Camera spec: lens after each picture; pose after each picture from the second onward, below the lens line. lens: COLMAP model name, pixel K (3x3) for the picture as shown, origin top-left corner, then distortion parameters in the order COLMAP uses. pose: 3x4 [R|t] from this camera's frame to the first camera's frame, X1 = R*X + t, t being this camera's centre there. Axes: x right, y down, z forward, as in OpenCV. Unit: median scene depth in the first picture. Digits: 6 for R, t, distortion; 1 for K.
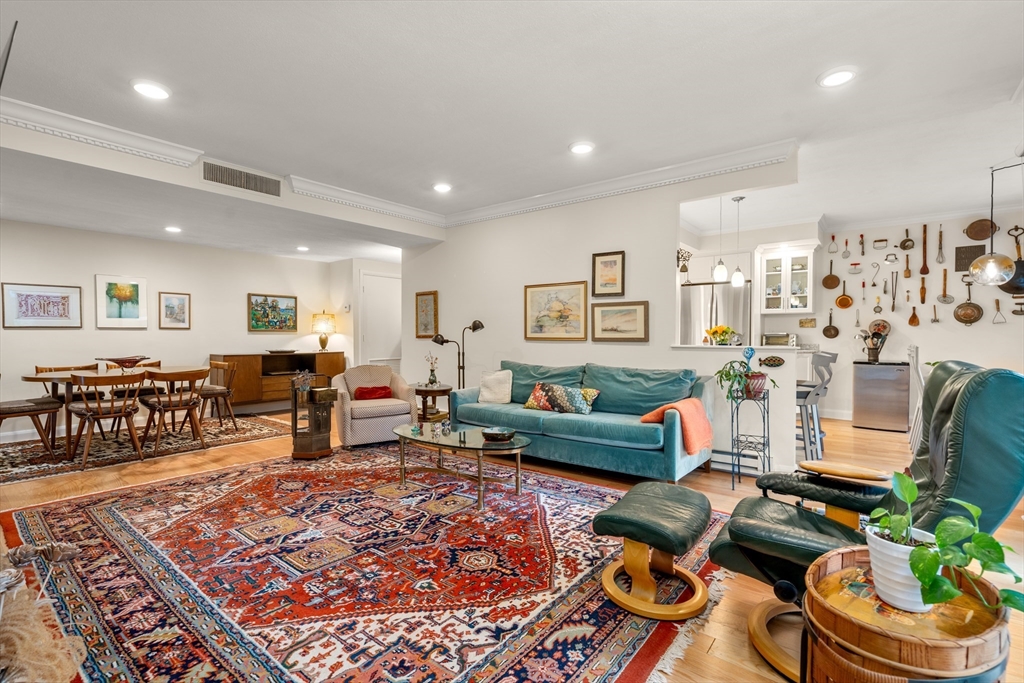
lens RADIAL K [[470.8, 0, 512.5], [0, 470.8, 341.9], [0, 0, 1]] dist [0.000458, 0.000149]
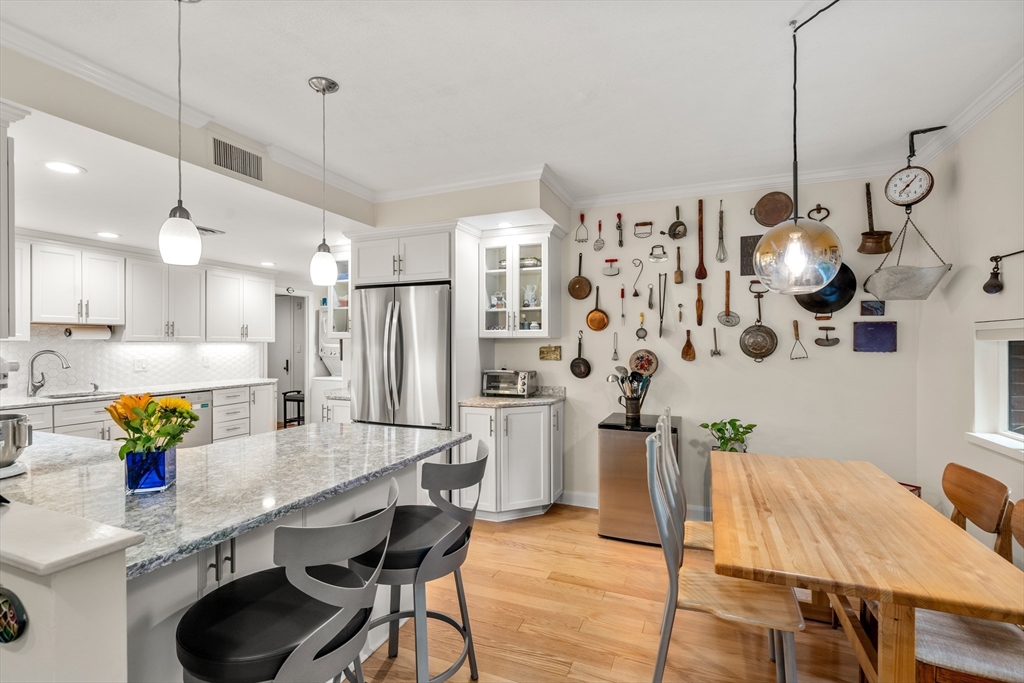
lens RADIAL K [[470.8, 0, 512.5], [0, 470.8, 341.9], [0, 0, 1]] dist [0.000458, 0.000149]
pose [[0.961354, -0.000208, 0.275314, 0.577048], [0.005677, 0.999802, -0.019069, -0.061078], [-0.275256, 0.019895, 0.961165, 0.586243]]
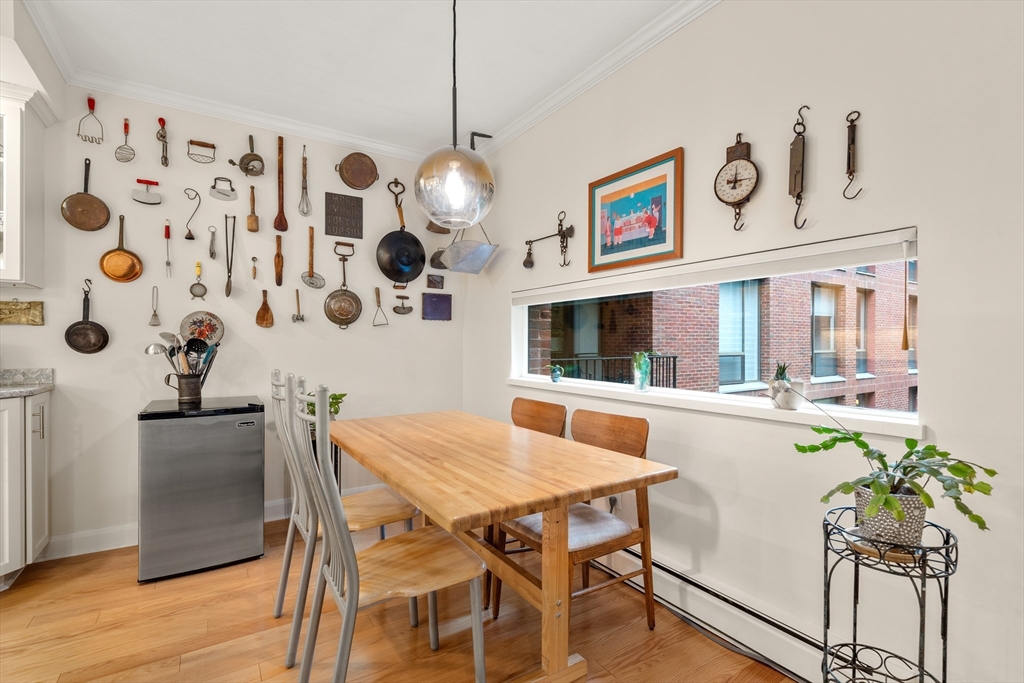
lens RADIAL K [[470.8, 0, 512.5], [0, 470.8, 341.9], [0, 0, 1]] dist [0.000458, 0.000149]
pose [[0.322566, 0.000992, 0.946547, 0.572618], [0.014734, 0.999873, -0.006069, -0.013186], [-0.946432, 0.015904, 0.322510, 0.732129]]
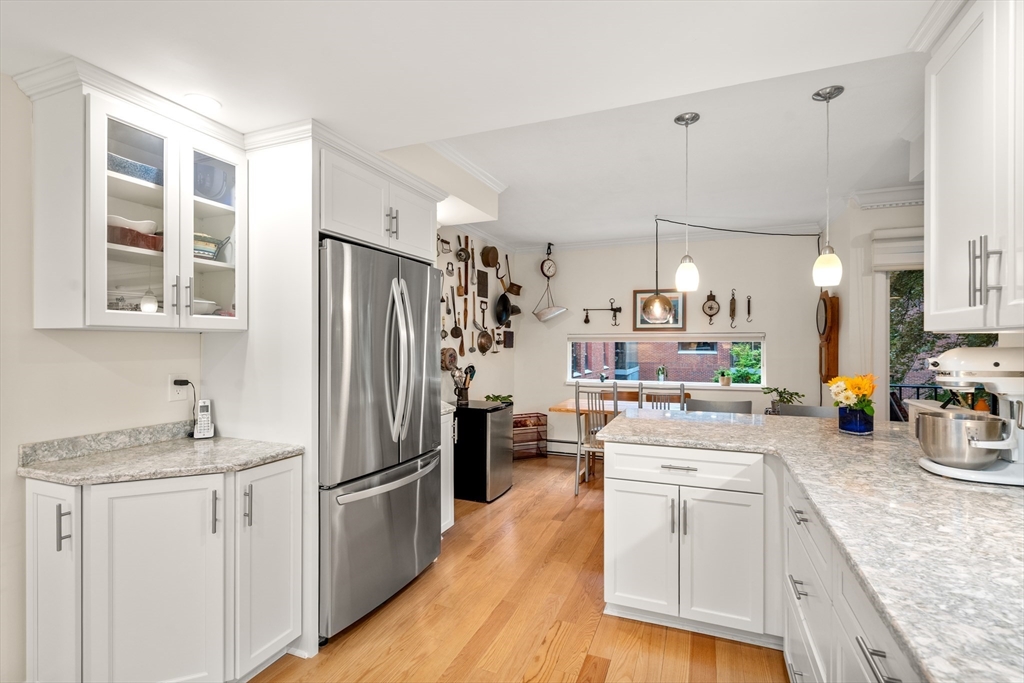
lens RADIAL K [[470.8, 0, 512.5], [0, 470.8, 341.9], [0, 0, 1]] dist [0.000458, 0.000149]
pose [[-0.273629, 0.003150, 0.961830, 0.048944], [0.015074, 0.999886, 0.001014, -0.073810], [-0.961717, 0.014776, -0.273645, 1.449027]]
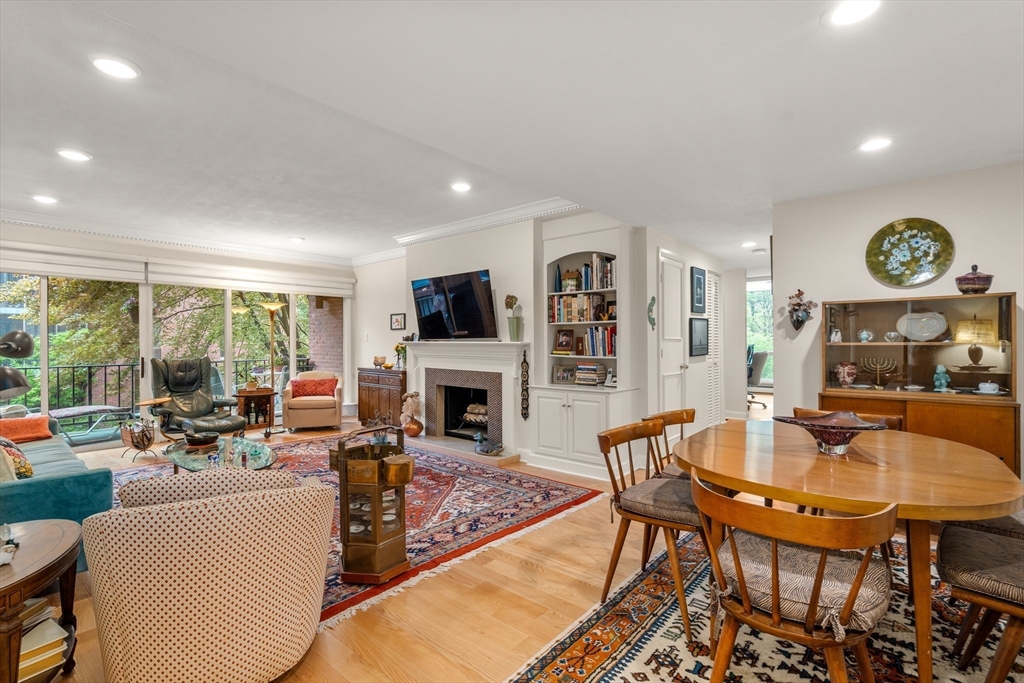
lens RADIAL K [[470.8, 0, 512.5], [0, 470.8, 341.9], [0, 0, 1]] dist [0.000458, 0.000149]
pose [[-0.999197, 0.004407, 0.039814, -0.598569], [0.005038, 0.999863, 0.015754, -0.040400], [-0.039739, 0.015942, -0.999083, 1.509173]]
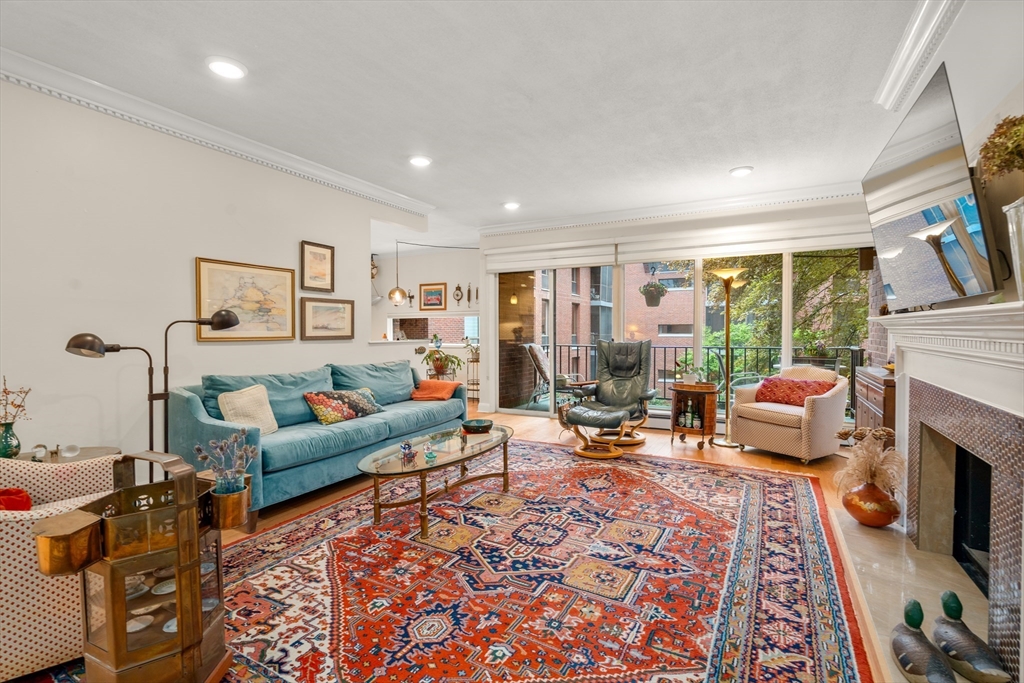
lens RADIAL K [[470.8, 0, 512.5], [0, 470.8, 341.9], [0, 0, 1]] dist [0.000458, 0.000149]
pose [[-0.168922, -0.022300, 0.985377, -0.769878], [0.018710, 0.999491, 0.025827, -0.014118], [-0.985452, 0.022799, -0.168419, 0.778420]]
